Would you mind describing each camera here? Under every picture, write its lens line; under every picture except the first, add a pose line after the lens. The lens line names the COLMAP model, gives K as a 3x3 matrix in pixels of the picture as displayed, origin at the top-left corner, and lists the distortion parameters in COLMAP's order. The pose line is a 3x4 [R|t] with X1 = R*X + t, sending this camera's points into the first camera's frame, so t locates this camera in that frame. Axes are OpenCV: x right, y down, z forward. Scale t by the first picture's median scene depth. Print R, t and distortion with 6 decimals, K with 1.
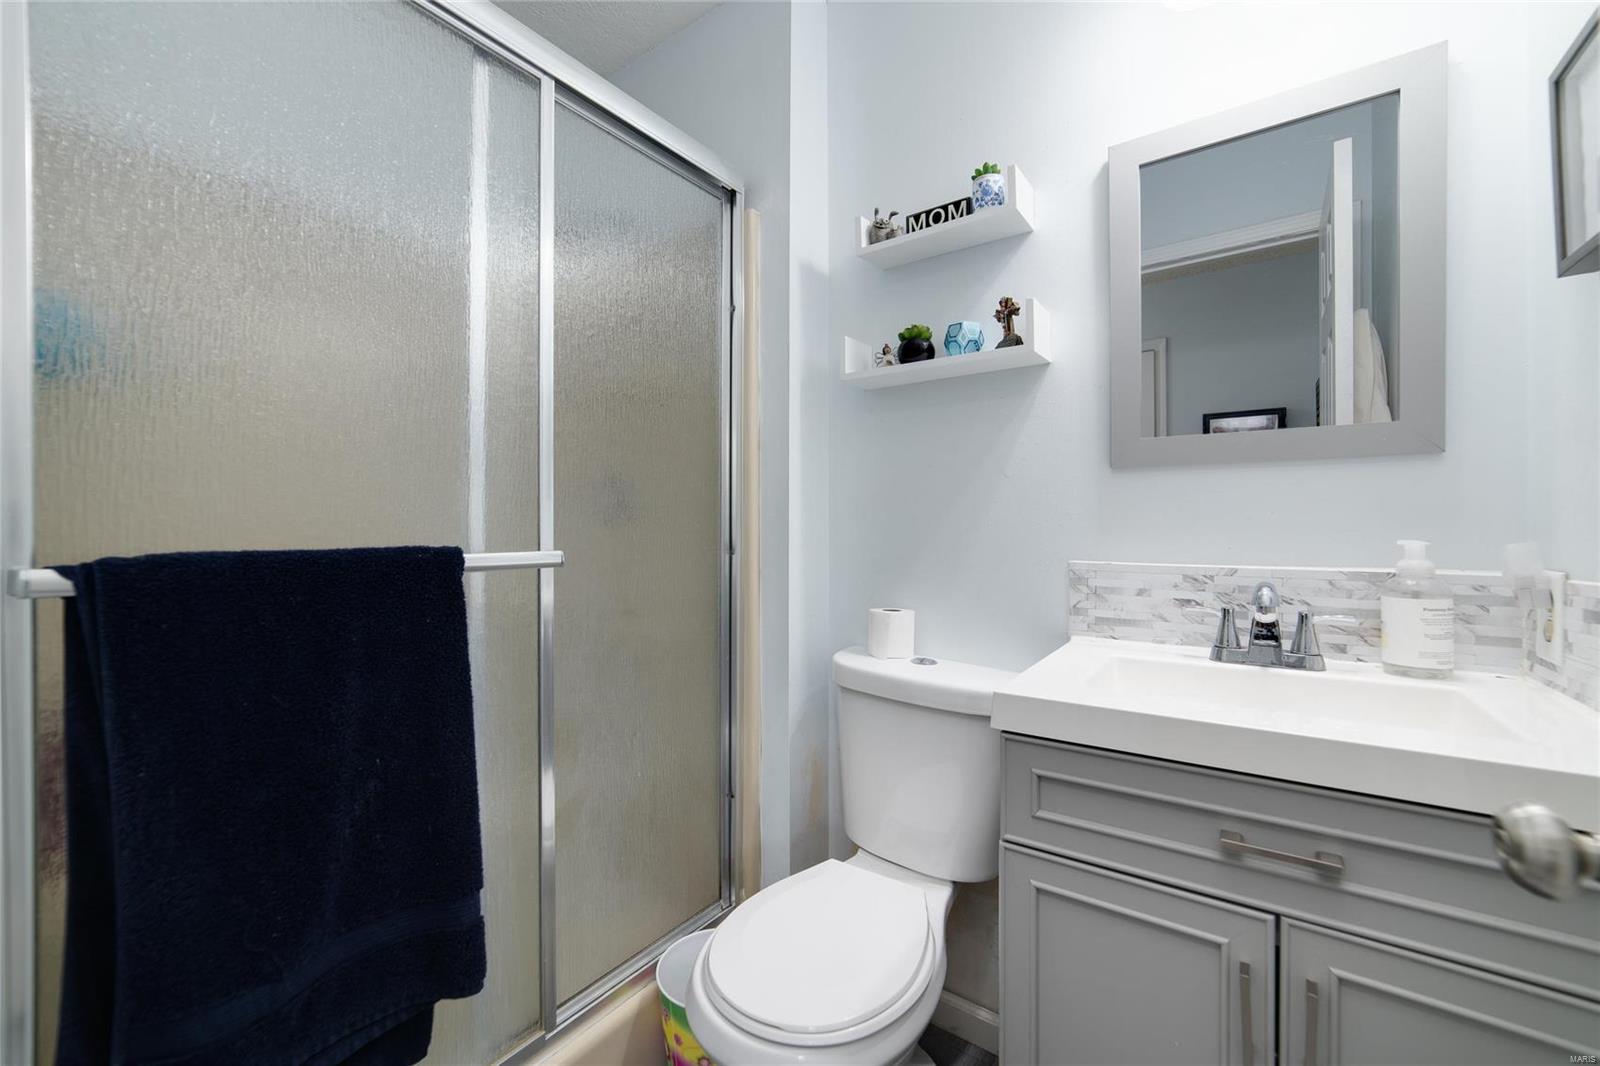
lens RADIAL K [[647.7, 0, 808.2], [0, 647.7, 521.9], [0, 0, 1]] dist [-0.003560, 0.000118]
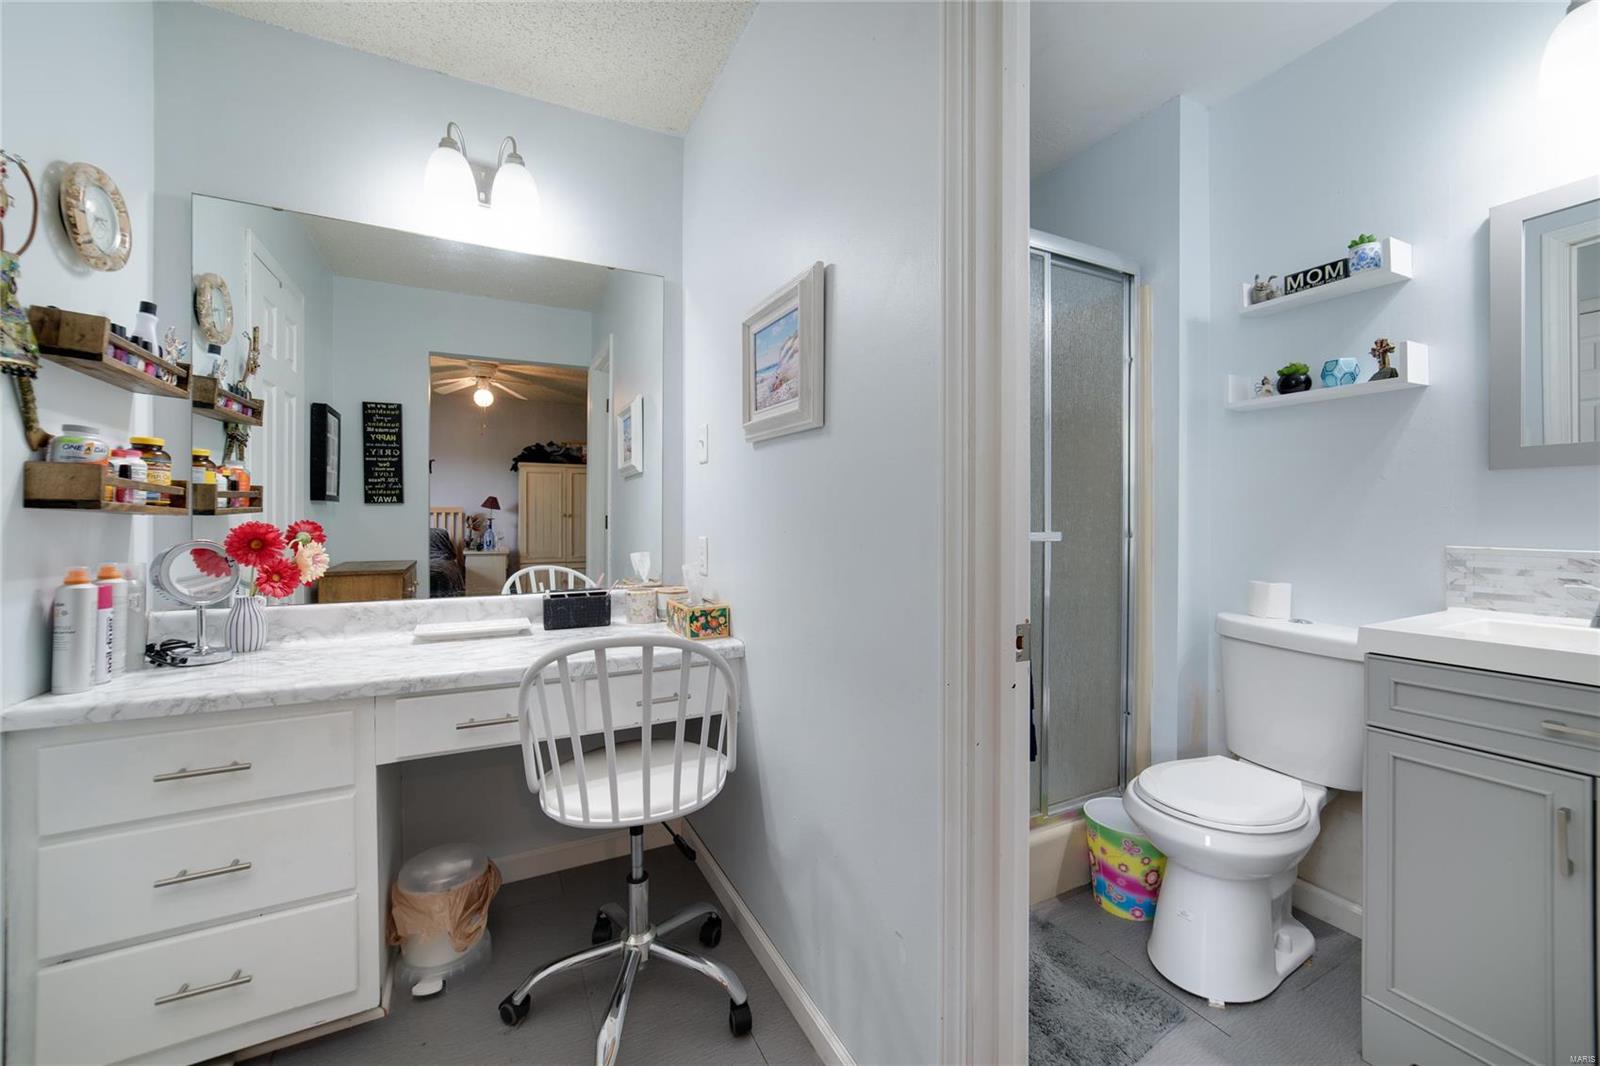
lens RADIAL K [[647.7, 0, 808.2], [0, 647.7, 521.9], [0, 0, 1]] dist [-0.003560, 0.000118]
pose [[0.894518, 0.002107, -0.447028, -0.128892], [0.003979, 0.999912, 0.012675, -0.005971], [0.447015, -0.013116, 0.894430, -0.618516]]
